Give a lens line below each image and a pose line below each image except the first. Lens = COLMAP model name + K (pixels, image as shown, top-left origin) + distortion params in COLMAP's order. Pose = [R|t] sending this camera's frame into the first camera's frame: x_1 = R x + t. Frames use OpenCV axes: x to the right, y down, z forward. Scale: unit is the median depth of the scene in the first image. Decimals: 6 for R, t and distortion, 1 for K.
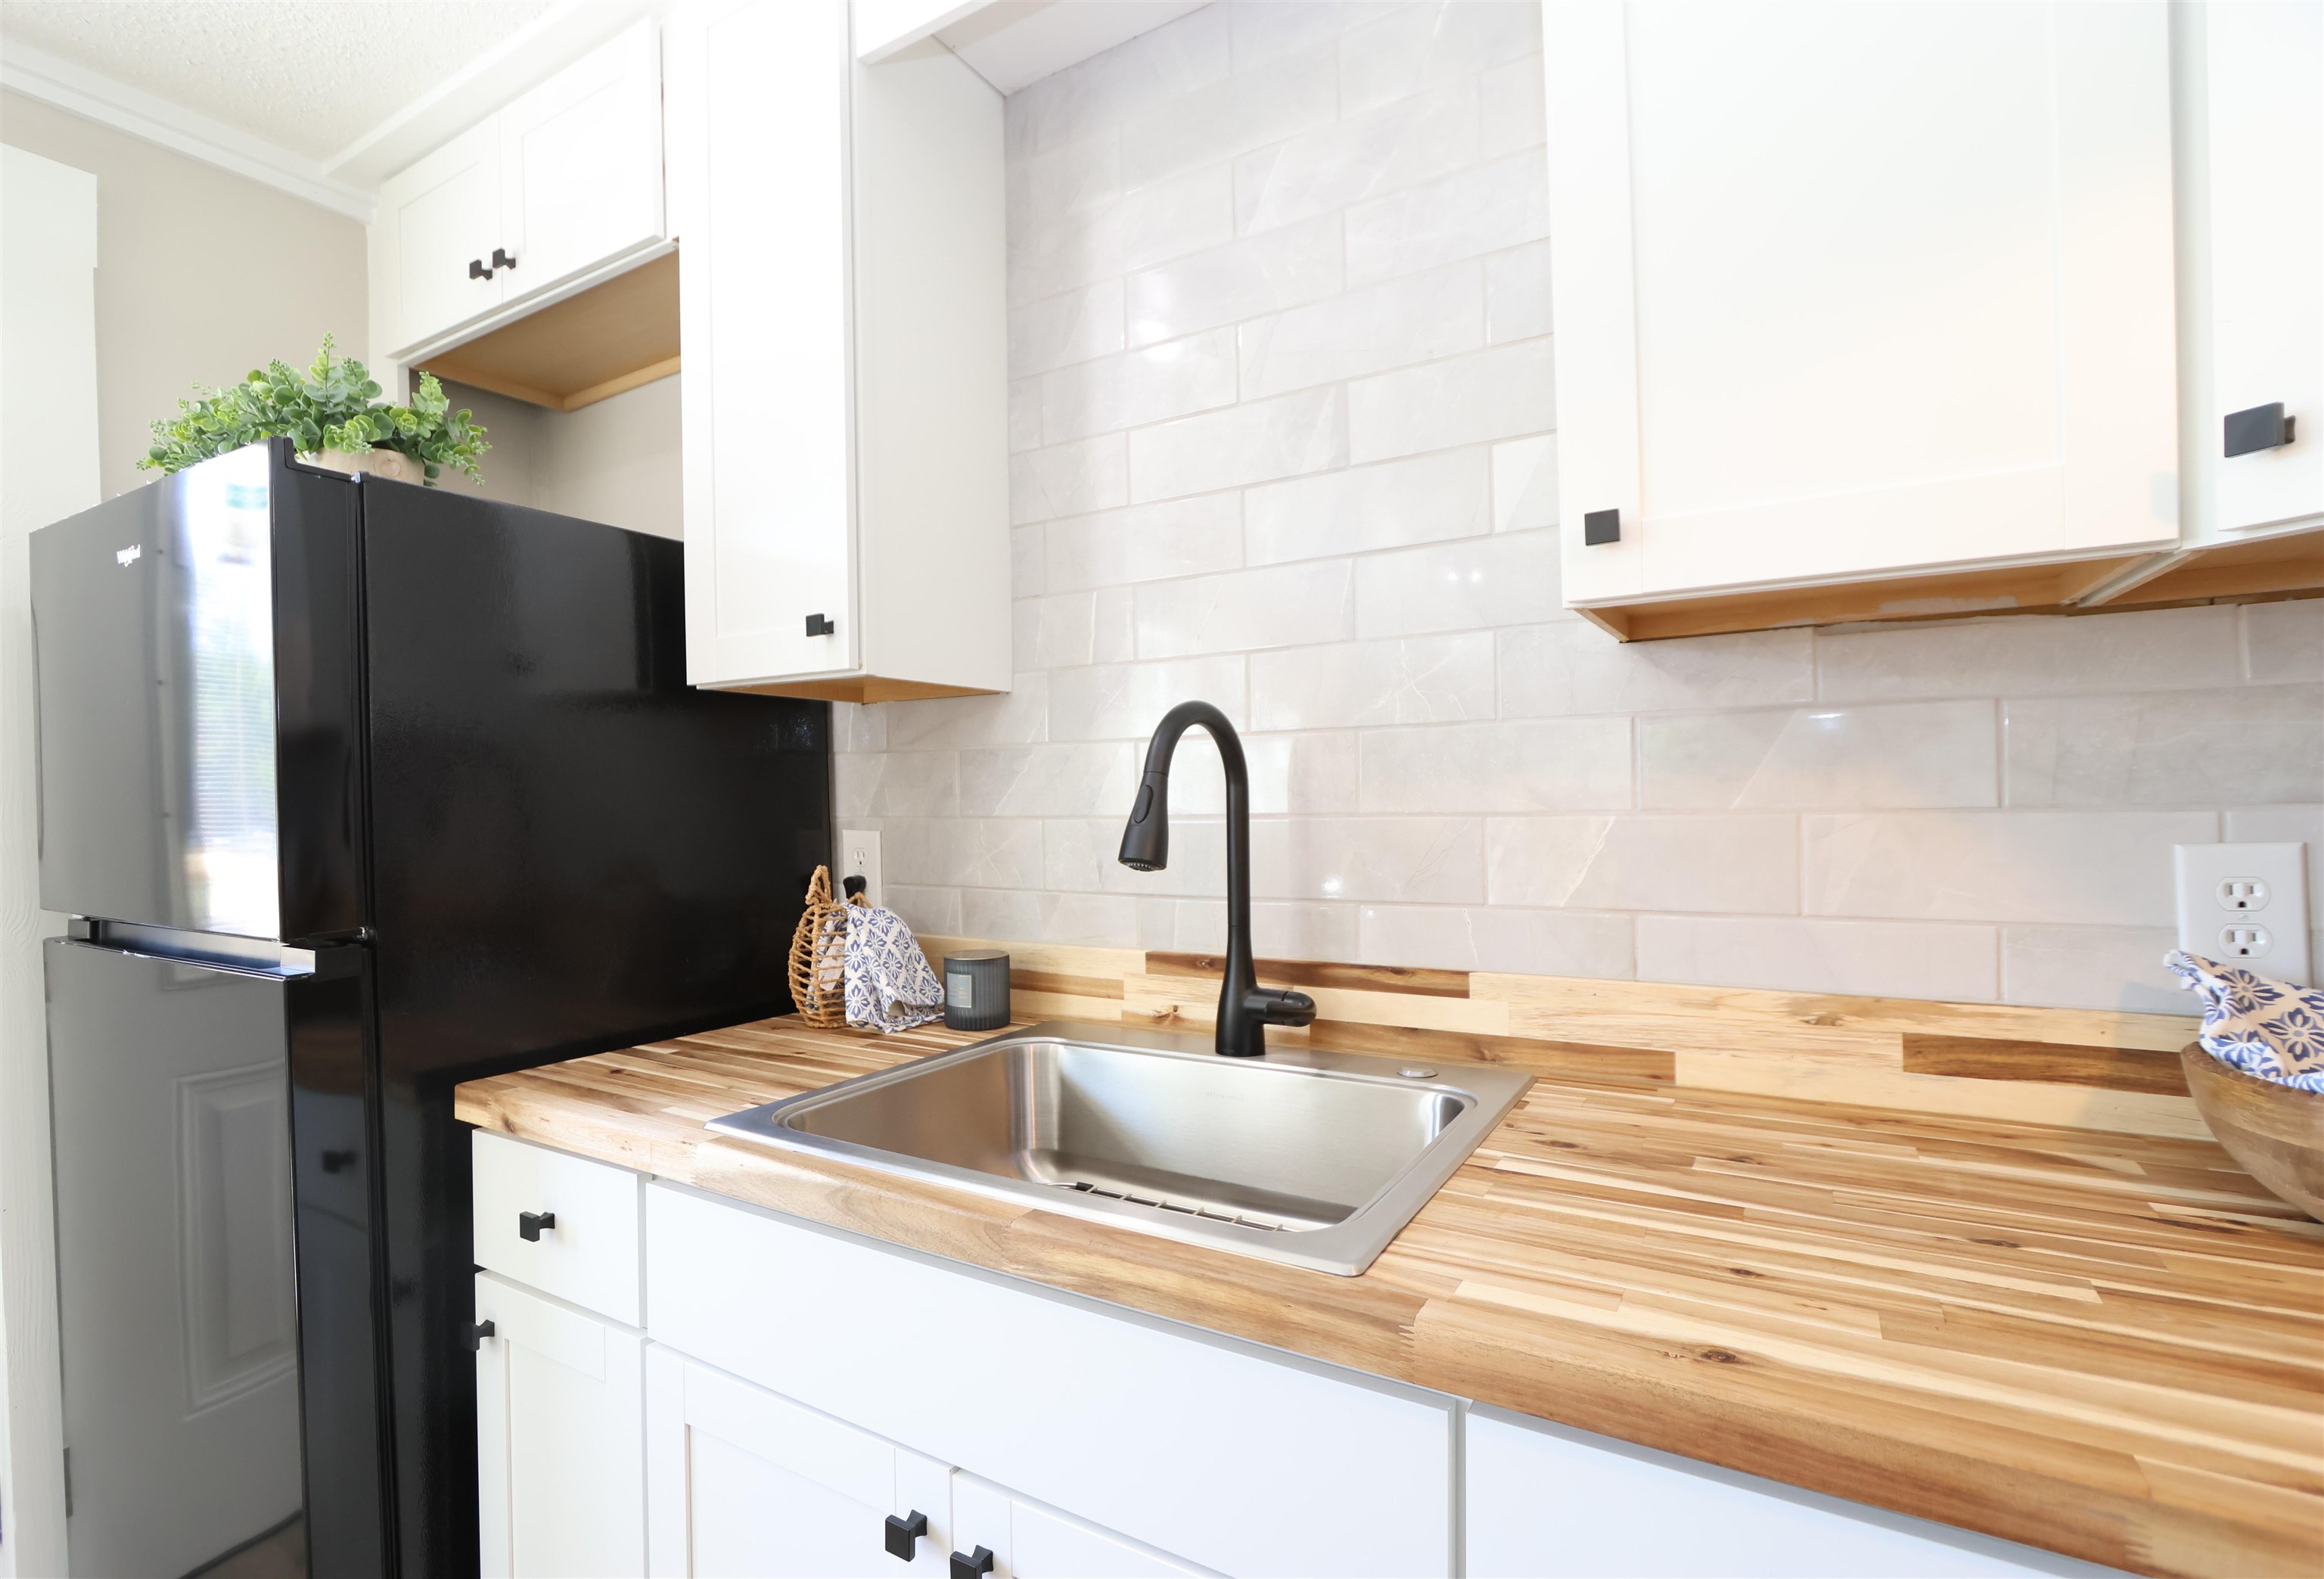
lens RADIAL K [[1083.8, 0, 1130.0], [0, 1083.8, 800.9], [0, 0, 1]] dist [-0.022270, 0.004730]
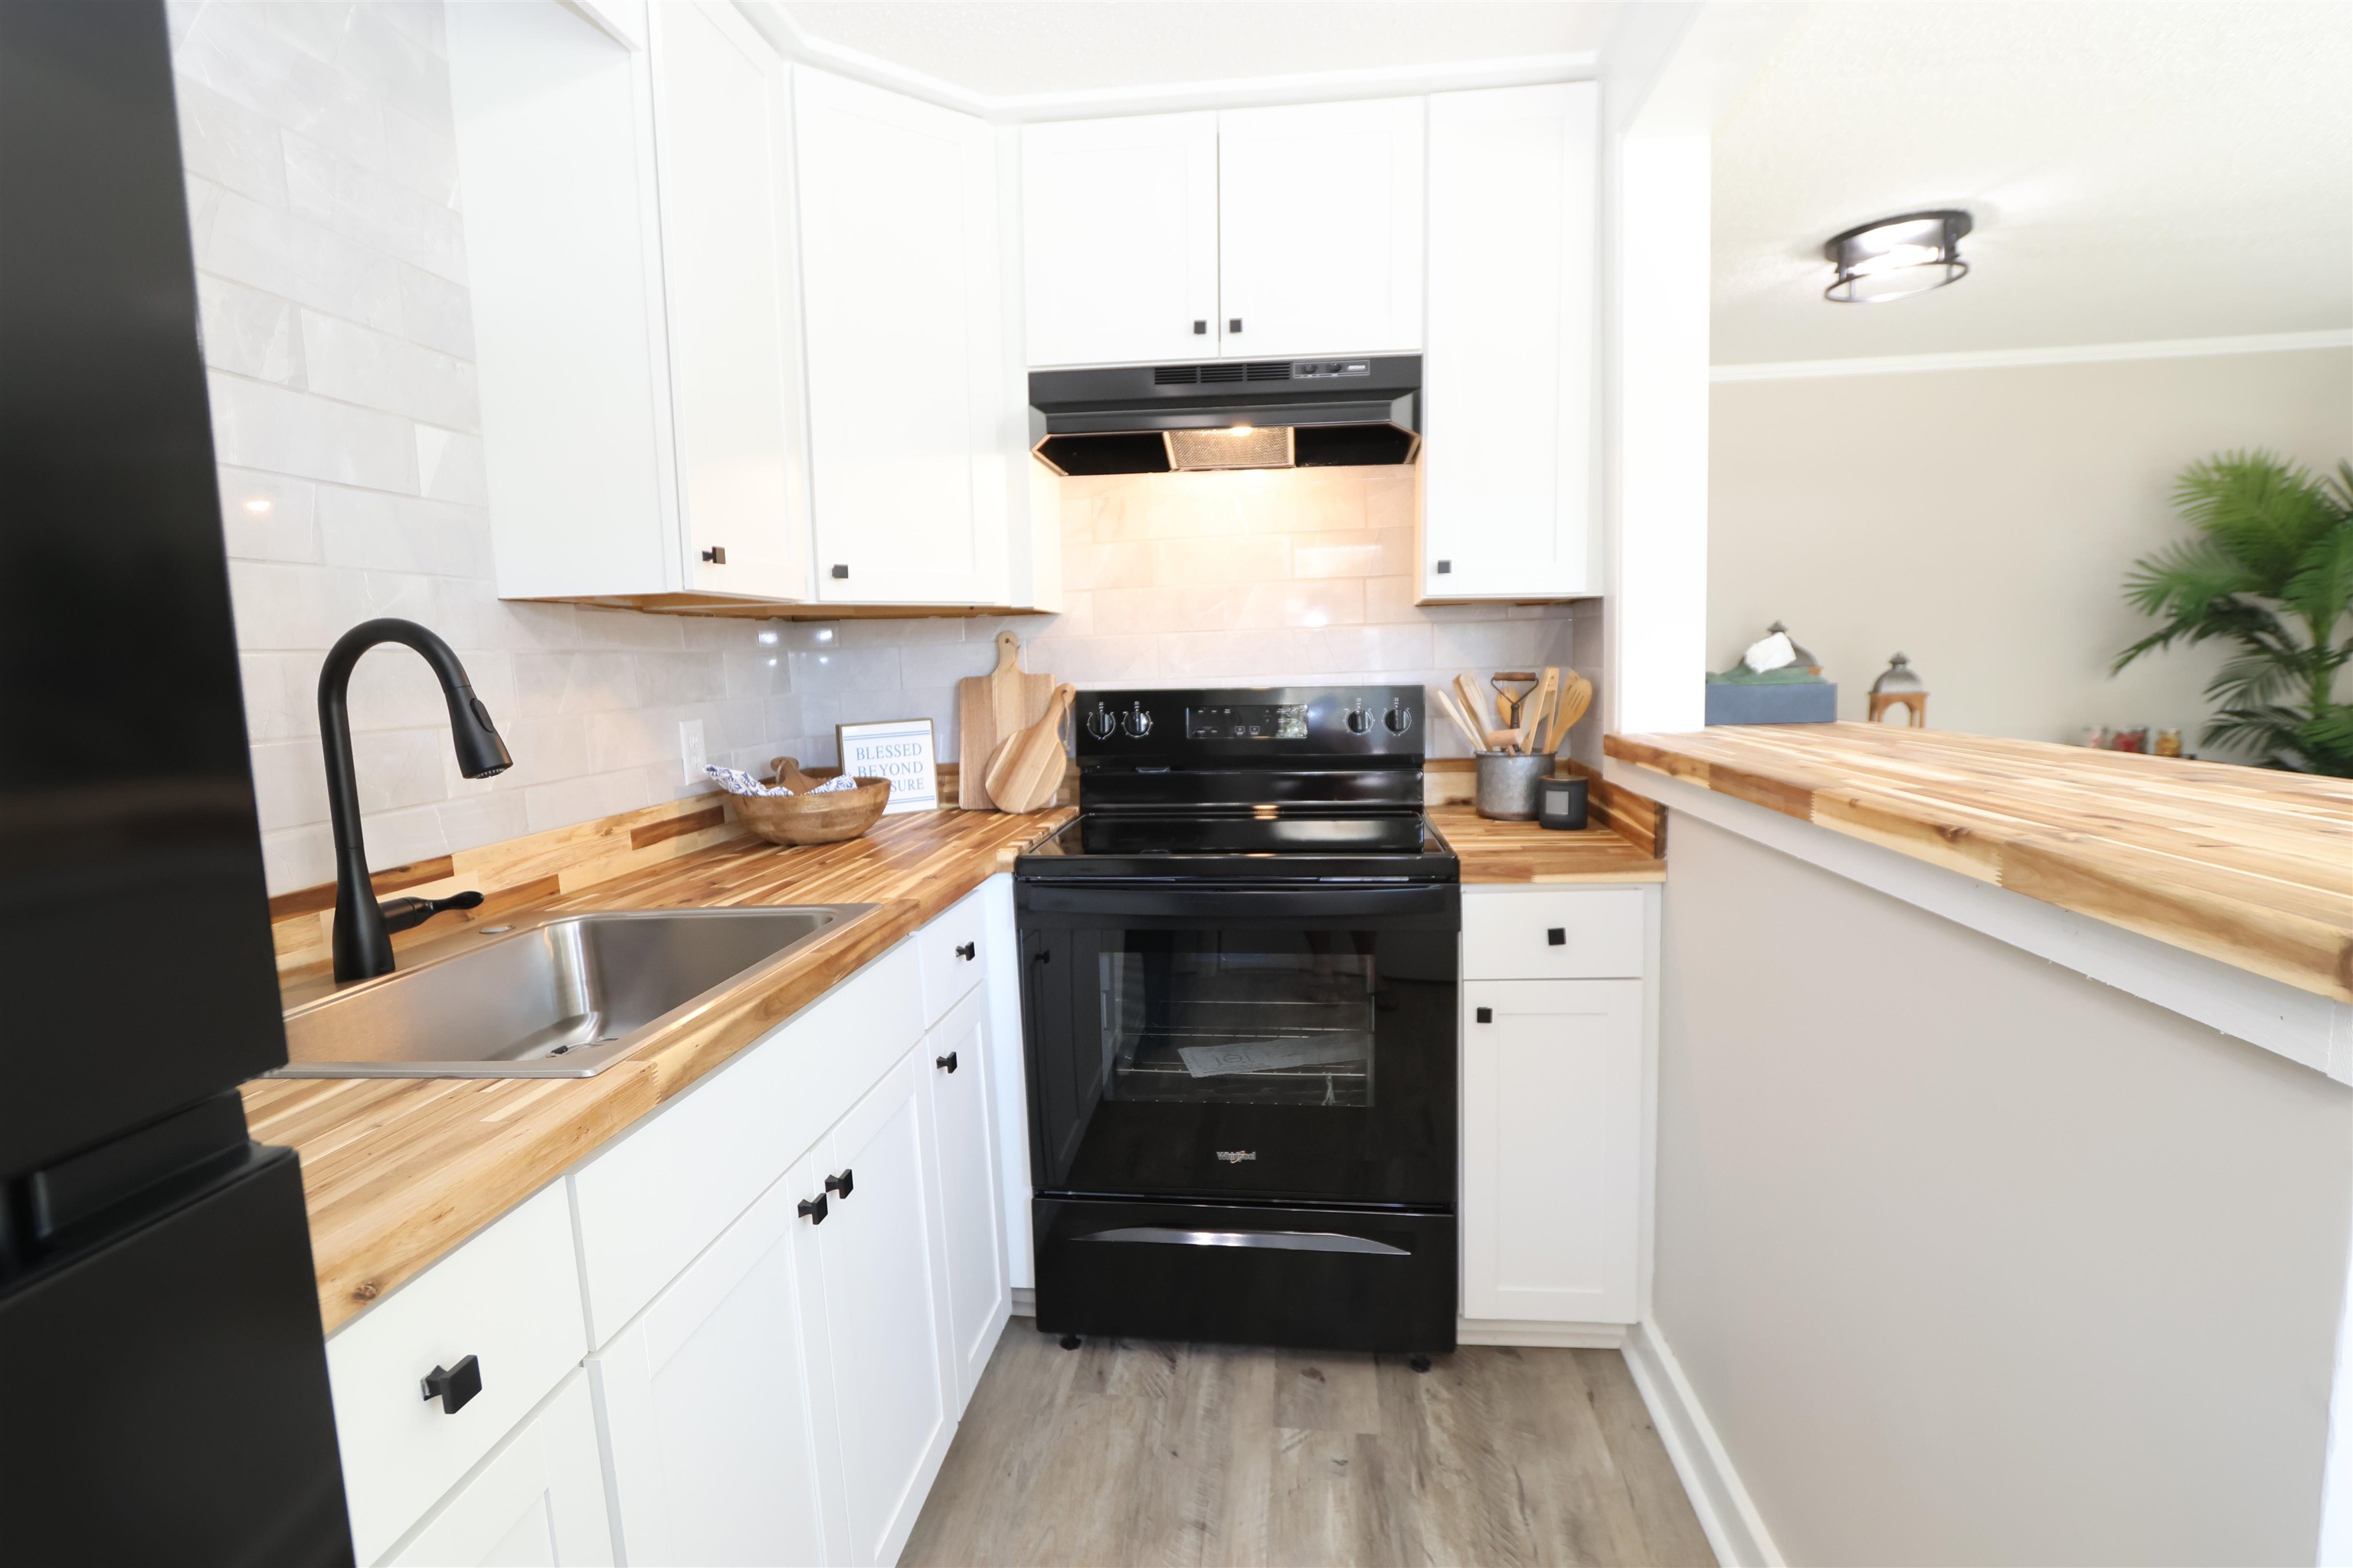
lens RADIAL K [[1093.6, 0, 1161.8], [0, 1093.6, 785.4], [0, 0, 1]] dist [-0.021377, 0.004207]
pose [[-0.403630, -0.068646, 0.912343, -1.100863], [0.053079, 0.993745, 0.098254, 0.001182], [-0.913381, 0.088084, -0.397462, 0.720474]]
